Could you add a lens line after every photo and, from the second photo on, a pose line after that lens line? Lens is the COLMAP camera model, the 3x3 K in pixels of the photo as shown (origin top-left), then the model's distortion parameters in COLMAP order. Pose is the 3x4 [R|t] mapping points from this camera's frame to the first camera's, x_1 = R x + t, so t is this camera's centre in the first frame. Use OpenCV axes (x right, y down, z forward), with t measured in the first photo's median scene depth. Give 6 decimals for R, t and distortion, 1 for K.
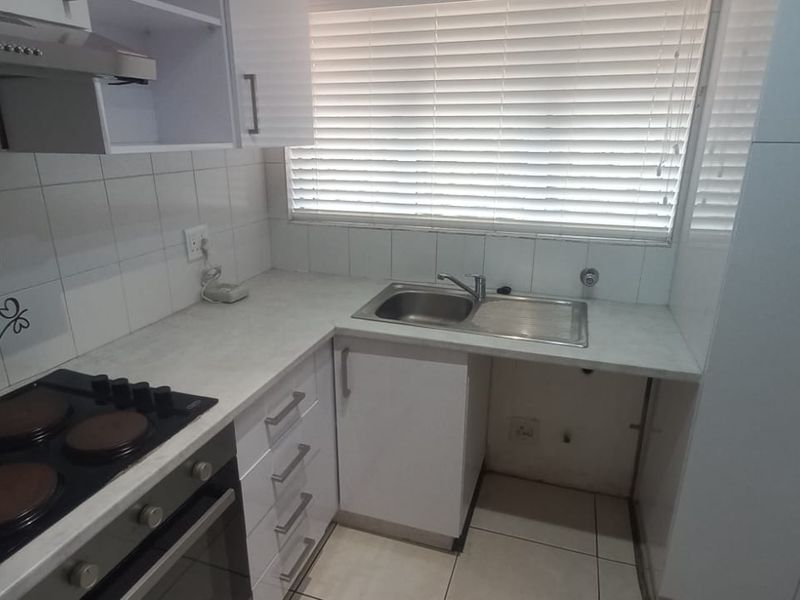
lens RADIAL K [[527.9, 0, 396.3], [0, 527.9, 304.9], [0, 0, 1]] dist [0.004244, 0.005172]
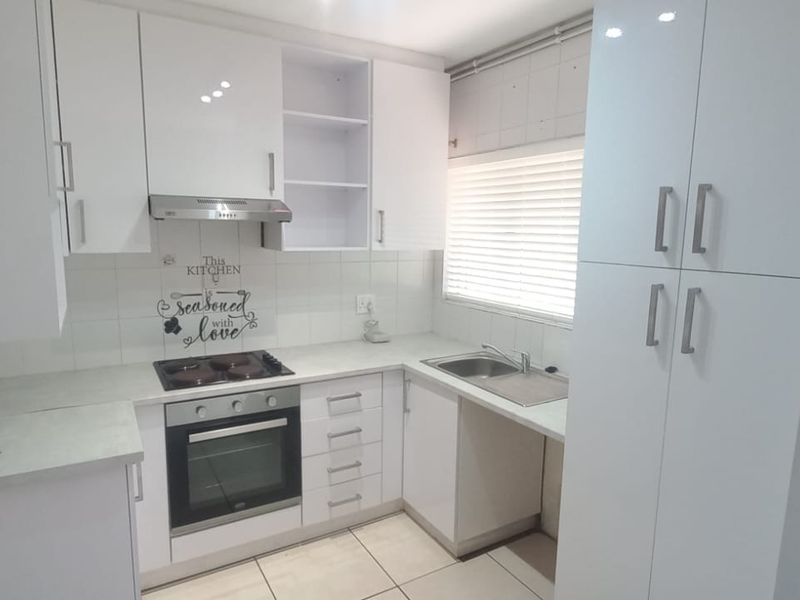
lens RADIAL K [[527.9, 0, 395.1], [0, 527.9, 304.7], [0, 0, 1]] dist [0.004244, 0.005172]
pose [[0.755430, 0.106306, -0.646548, 0.797139], [-0.220562, 0.970422, -0.098147, 0.029158], [0.616991, 0.216747, 0.756533, -0.208836]]
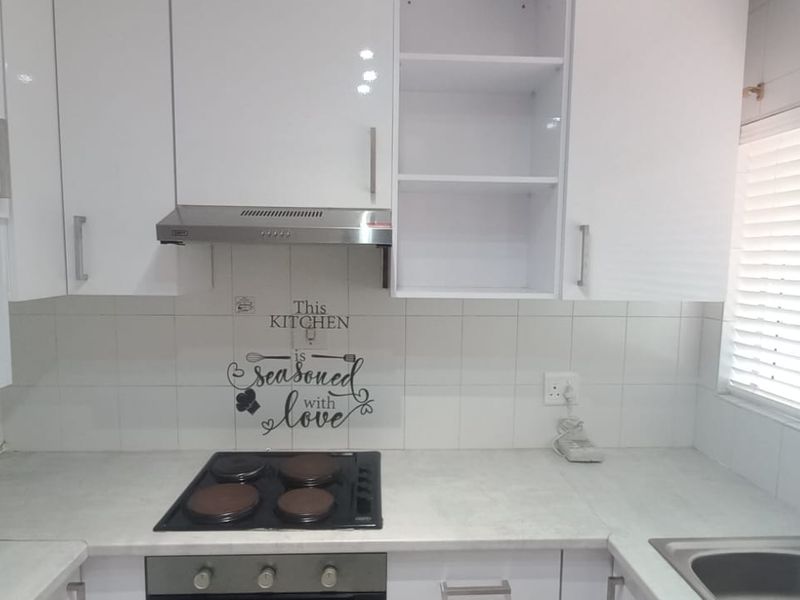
lens RADIAL K [[527.9, 0, 394.5], [0, 527.9, 306.2], [0, 0, 1]] dist [0.004244, 0.005172]
pose [[0.365213, 0.091829, -0.926384, 0.407322], [-0.306178, 0.951609, -0.026377, -0.146648], [0.879133, 0.293272, 0.375656, 0.335715]]
